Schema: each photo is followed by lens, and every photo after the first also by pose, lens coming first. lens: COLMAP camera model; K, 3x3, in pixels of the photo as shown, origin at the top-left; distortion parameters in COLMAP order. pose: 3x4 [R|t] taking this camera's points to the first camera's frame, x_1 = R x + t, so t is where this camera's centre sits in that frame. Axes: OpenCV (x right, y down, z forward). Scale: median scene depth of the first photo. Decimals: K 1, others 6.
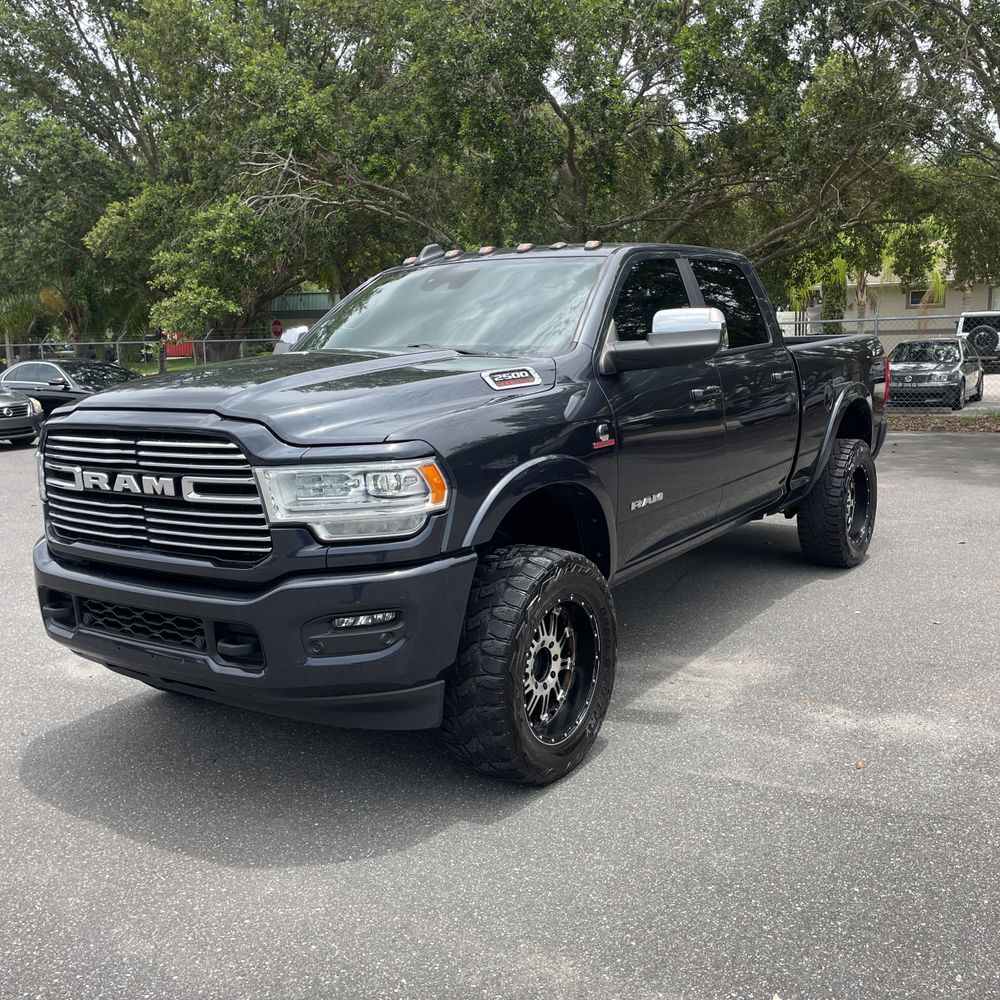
lens RADIAL K [[1011.2, 0, 507.3], [0, 1011.2, 493.1], [0, 0, 1]] dist [0.100574, -0.146333]
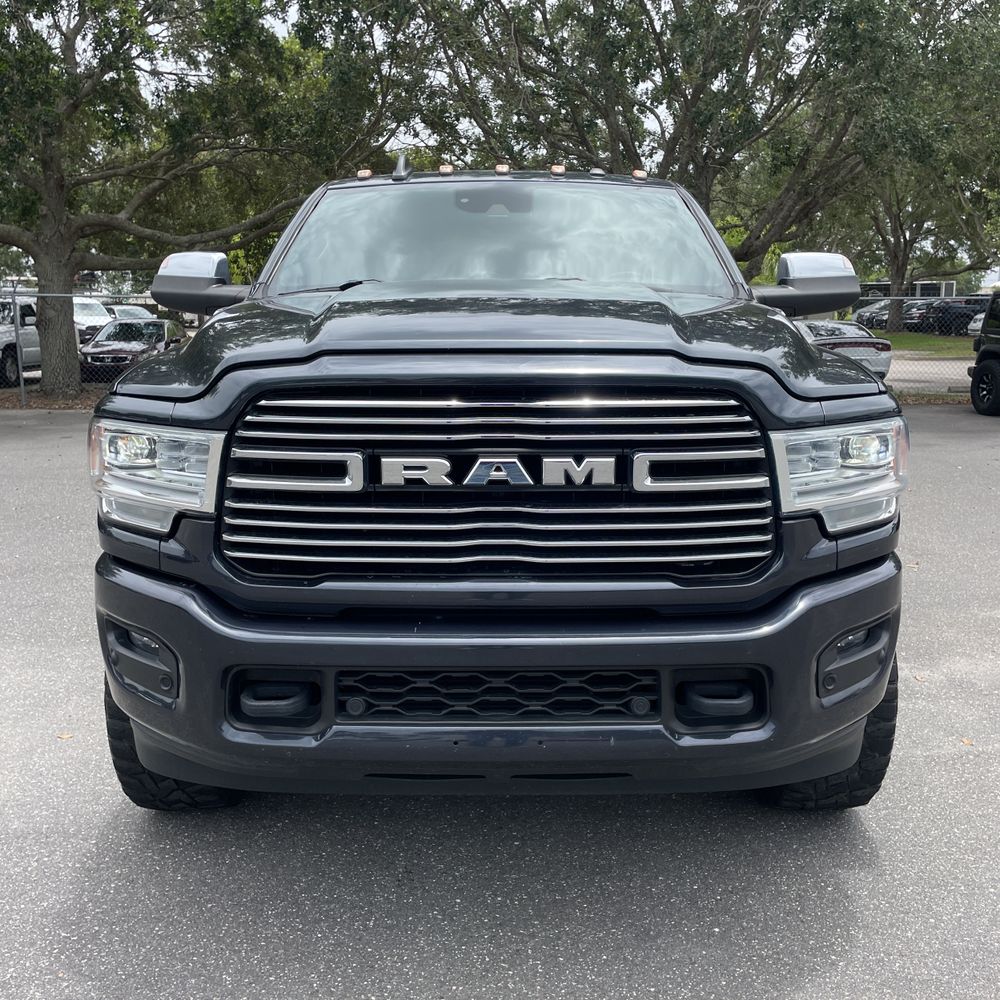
lens RADIAL K [[1011.2, 0, 507.3], [0, 1011.2, 493.1], [0, 0, 1]] dist [0.100574, -0.146333]
pose [[0.823939, -0.067647, 0.562627, -0.162423], [0.060331, 0.997678, 0.031604, -0.003562], [-0.563458, 0.007904, 0.826107, 0.112947]]
